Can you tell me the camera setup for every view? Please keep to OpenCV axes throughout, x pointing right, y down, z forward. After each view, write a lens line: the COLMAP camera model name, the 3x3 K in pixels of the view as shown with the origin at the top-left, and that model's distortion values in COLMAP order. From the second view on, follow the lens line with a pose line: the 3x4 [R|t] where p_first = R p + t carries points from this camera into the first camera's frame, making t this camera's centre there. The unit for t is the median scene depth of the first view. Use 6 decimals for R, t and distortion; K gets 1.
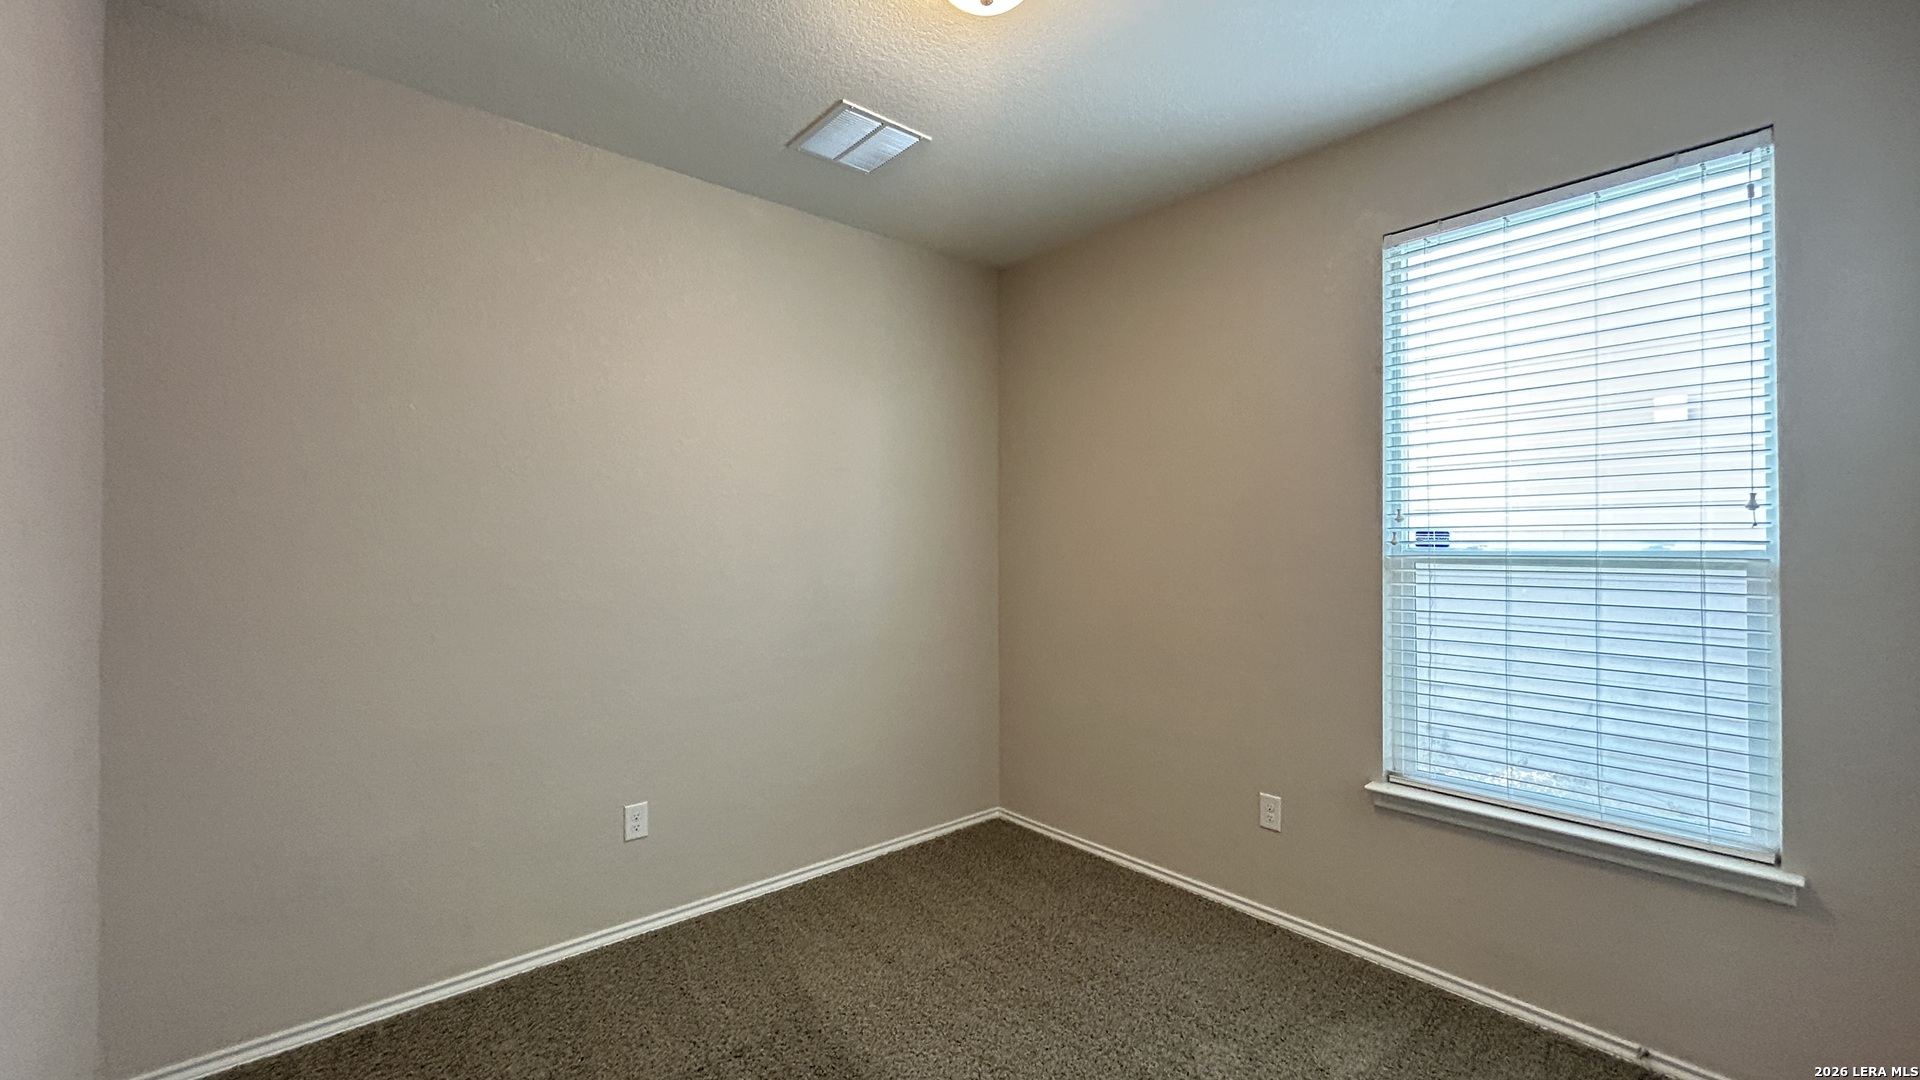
lens RADIAL K [[770.2, 0, 1007.4], [0, 770.2, 539.7], [0, 0, 1]] dist [-0.000689, 0.000327]
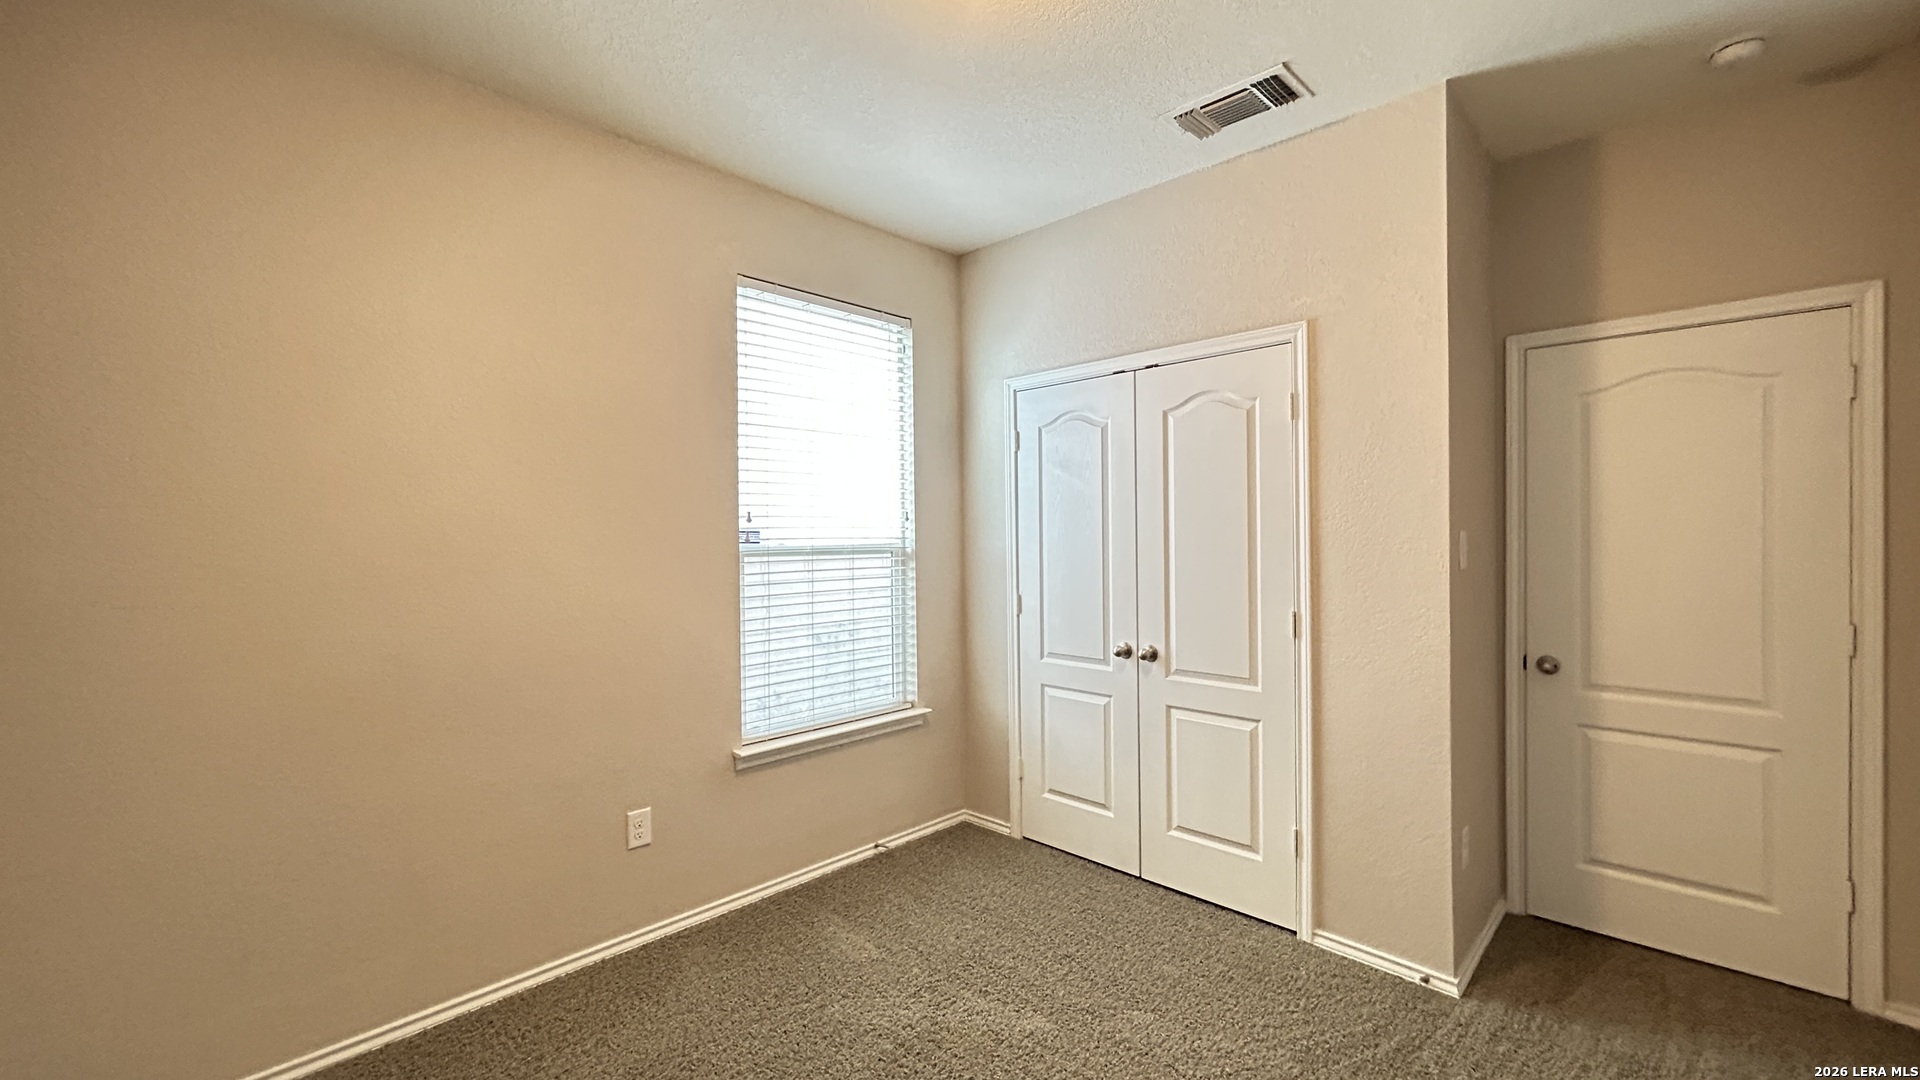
lens RADIAL K [[770.2, 0, 955.0], [0, 770.2, 543.7], [0, 0, 1]] dist [-0.000689, 0.000327]
pose [[-0.052622, -0.006200, 0.998595, -0.721961], [0.002440, 0.999977, 0.006337, 0.003020], [-0.998612, 0.002770, -0.052605, 0.784718]]
